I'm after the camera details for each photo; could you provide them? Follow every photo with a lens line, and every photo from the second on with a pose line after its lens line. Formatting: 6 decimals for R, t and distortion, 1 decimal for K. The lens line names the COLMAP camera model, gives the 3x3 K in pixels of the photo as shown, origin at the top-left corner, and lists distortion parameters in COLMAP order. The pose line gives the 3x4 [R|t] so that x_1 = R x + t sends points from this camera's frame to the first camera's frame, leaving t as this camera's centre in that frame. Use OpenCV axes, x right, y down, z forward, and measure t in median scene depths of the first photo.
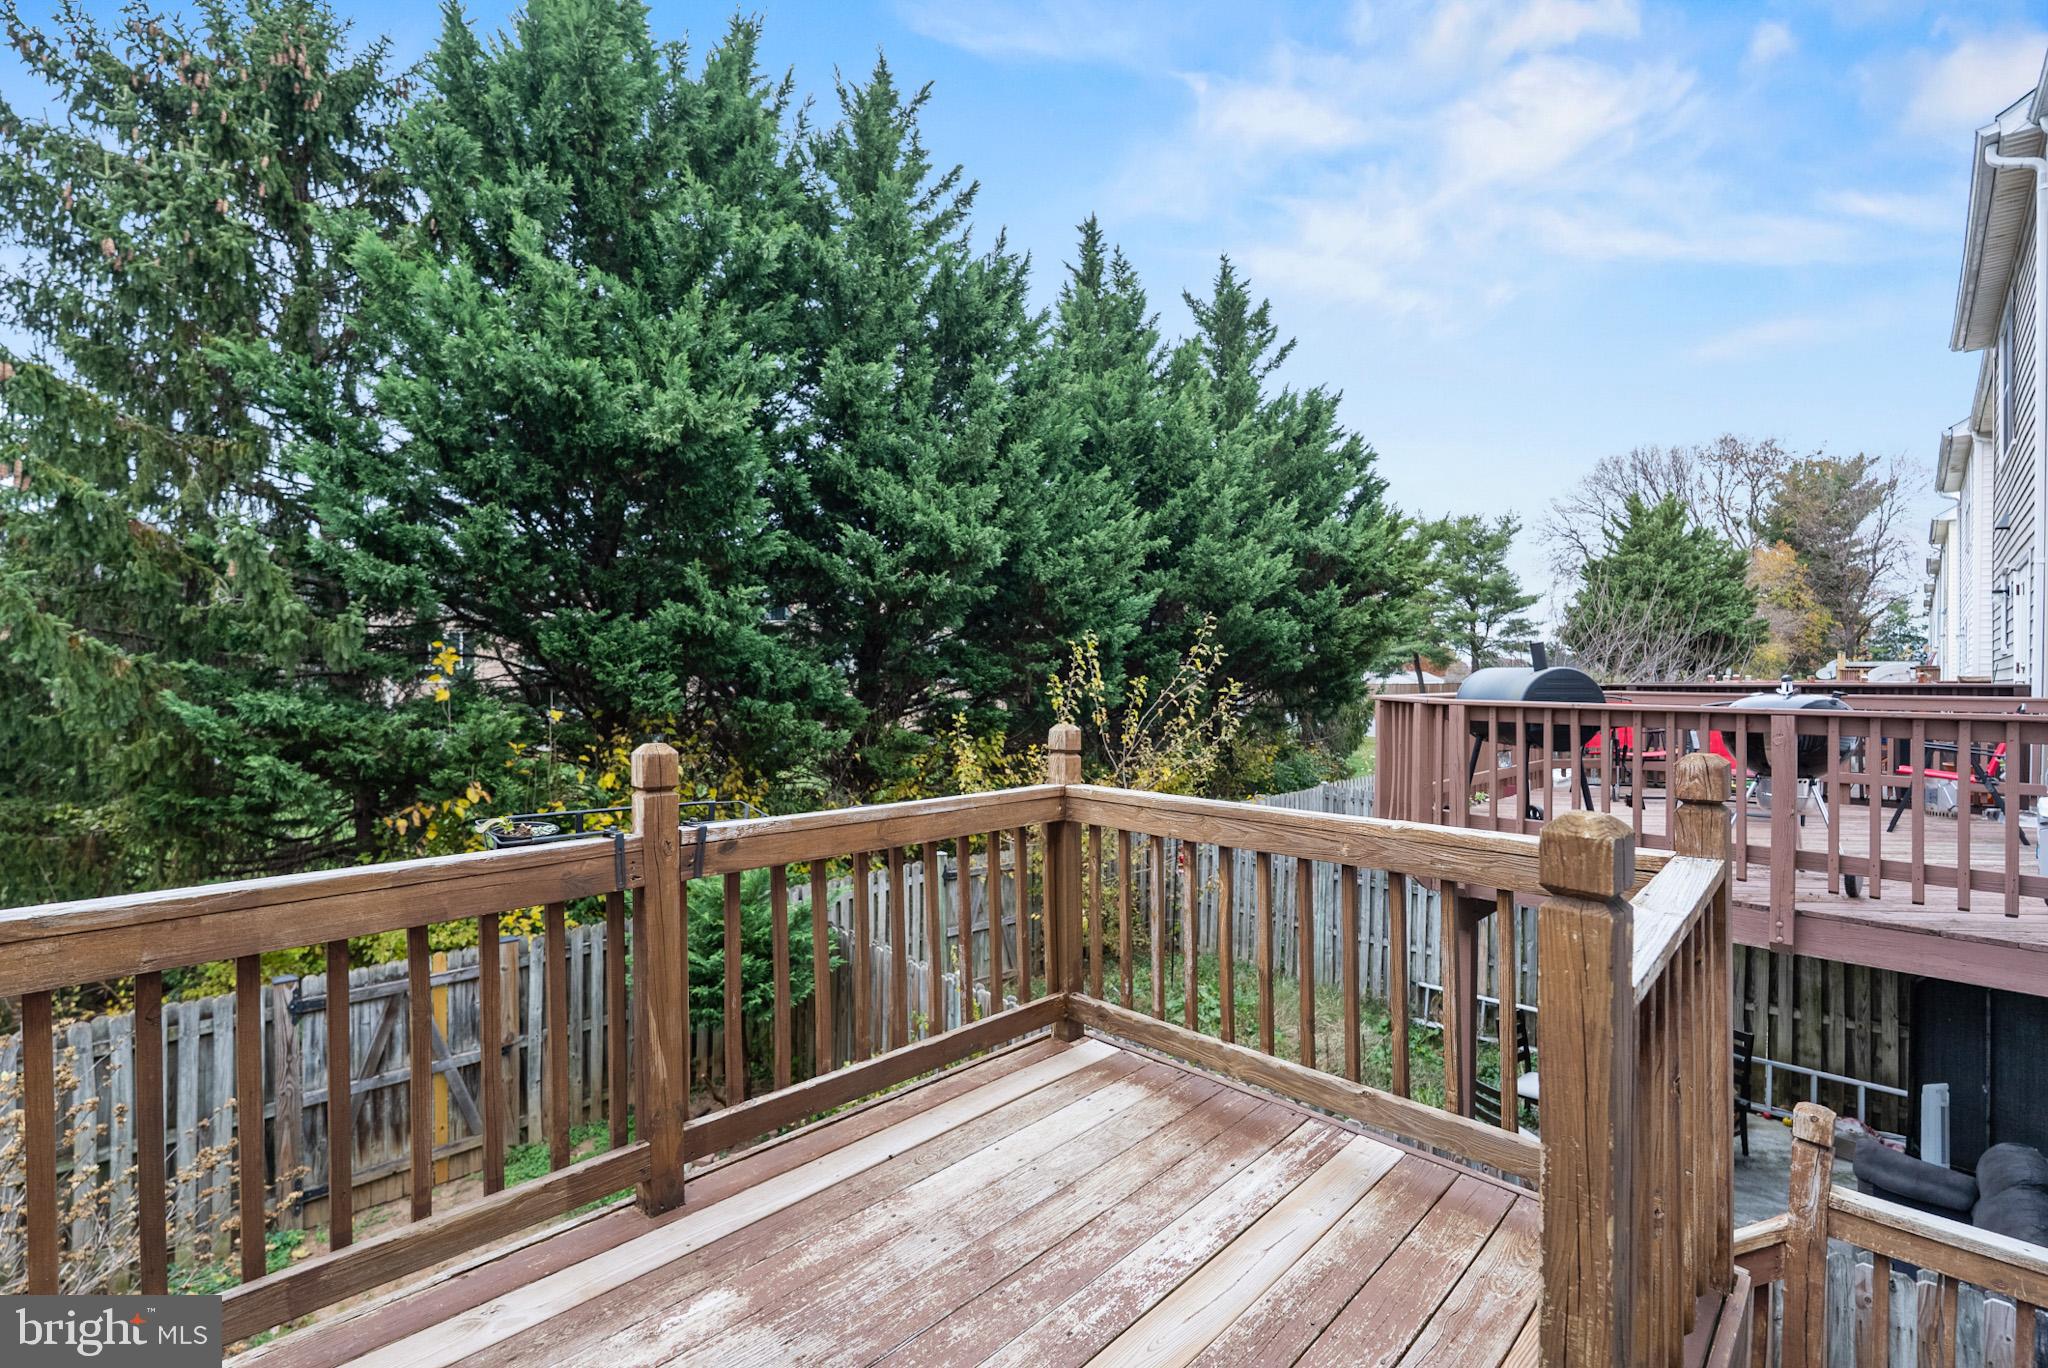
lens RADIAL K [[920.0, 0, 1023.6], [0, 920.0, 679.1], [0, 0, 1]] dist [-0.010548, 0.001839]
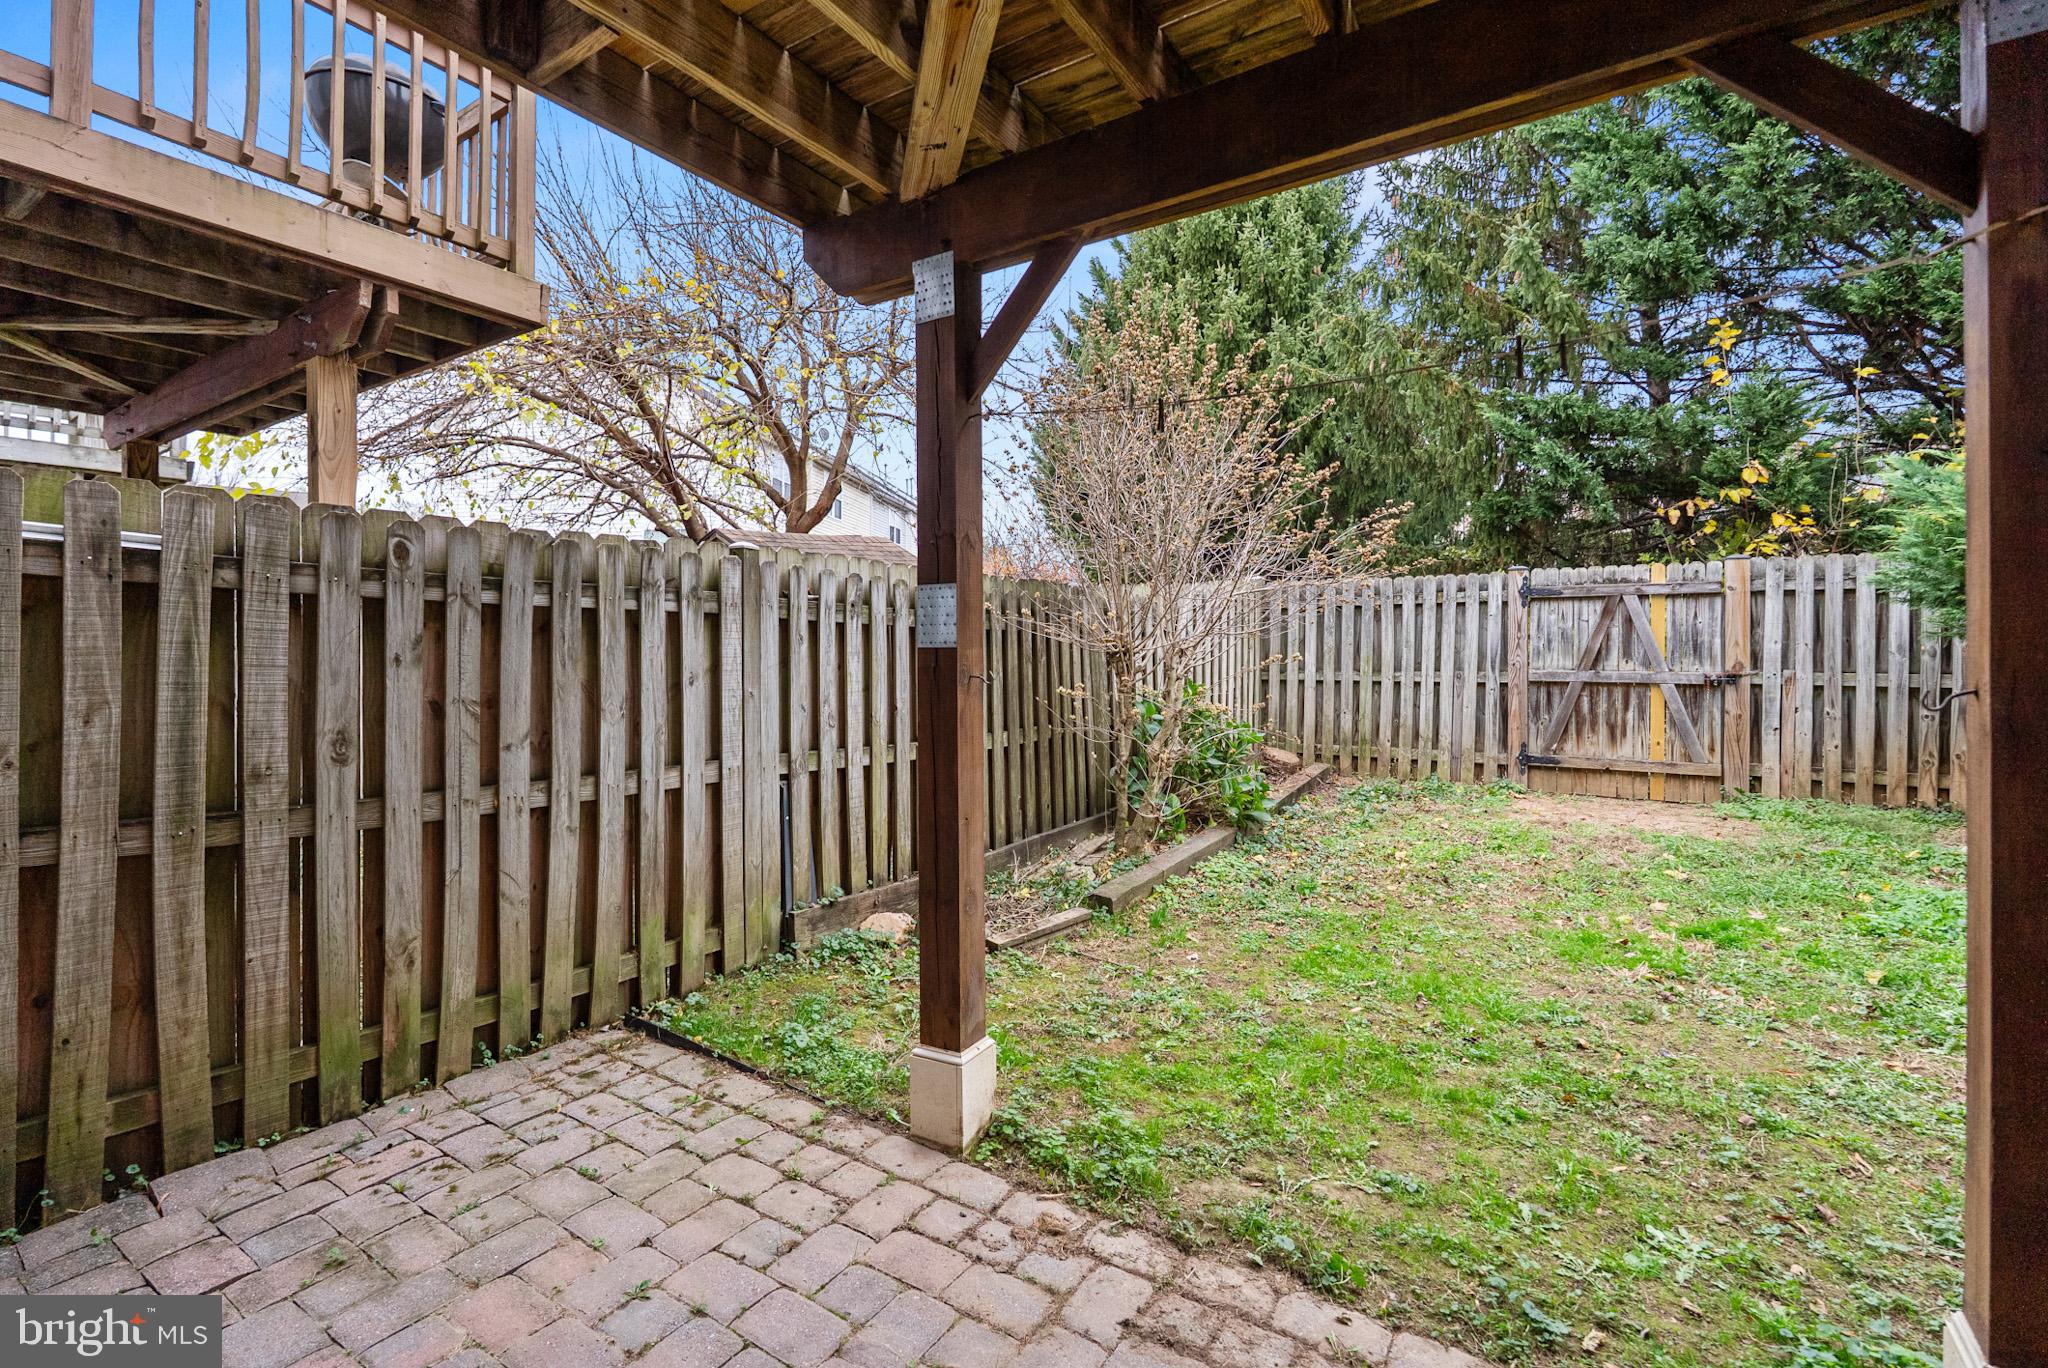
lens RADIAL K [[920.0, 0, 1020.3], [0, 920.0, 668.4], [0, 0, 1]] dist [-0.010548, 0.001839]
pose [[0.220174, 0.011909, -0.975388, 0.164619], [-0.005737, 0.999924, 0.010913, 0.403155], [0.975444, 0.003193, 0.220226, 0.121417]]
